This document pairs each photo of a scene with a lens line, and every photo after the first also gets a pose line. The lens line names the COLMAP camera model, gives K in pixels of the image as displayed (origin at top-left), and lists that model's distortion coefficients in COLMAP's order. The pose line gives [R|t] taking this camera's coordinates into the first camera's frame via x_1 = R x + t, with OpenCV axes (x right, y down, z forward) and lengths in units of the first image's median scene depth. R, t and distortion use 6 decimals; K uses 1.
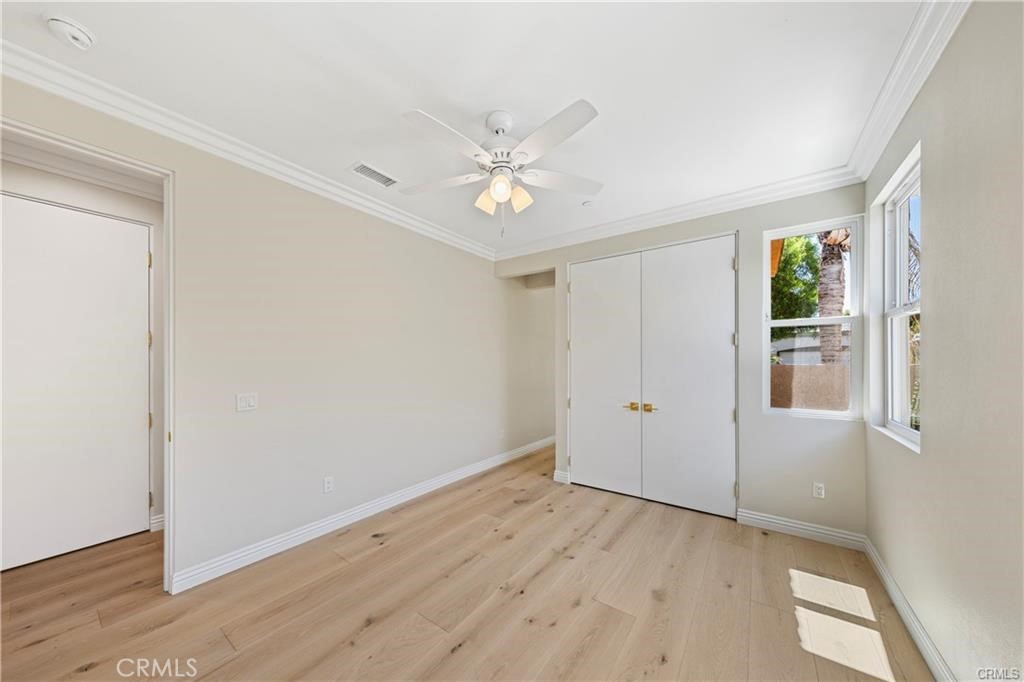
lens RADIAL K [[340.3, 0, 509.2], [0, 340.3, 359.4], [0, 0, 1]] dist [-0.000243, -0.000019]
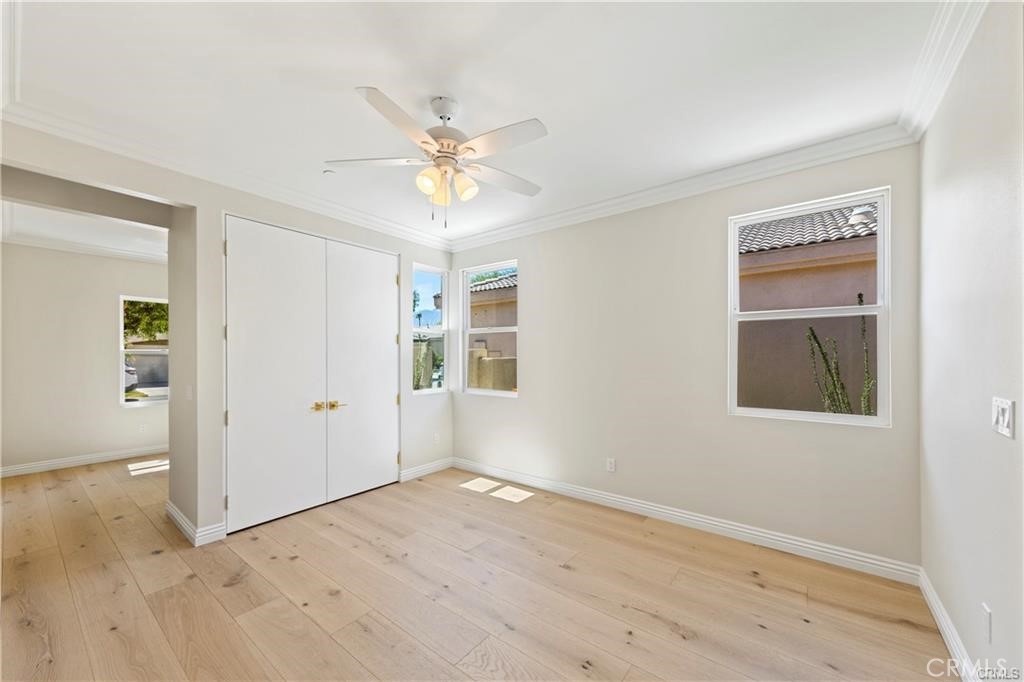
lens RADIAL K [[383.2, 0, 515.0], [0, 383.2, 352.2], [0, 0, 1]] dist [0.001945, 0.000207]
pose [[0.027965, 0.009576, 0.999563, -0.755300], [-0.007242, 0.999930, -0.009377, -0.000197], [-0.999583, -0.006977, 0.028032, 0.528917]]
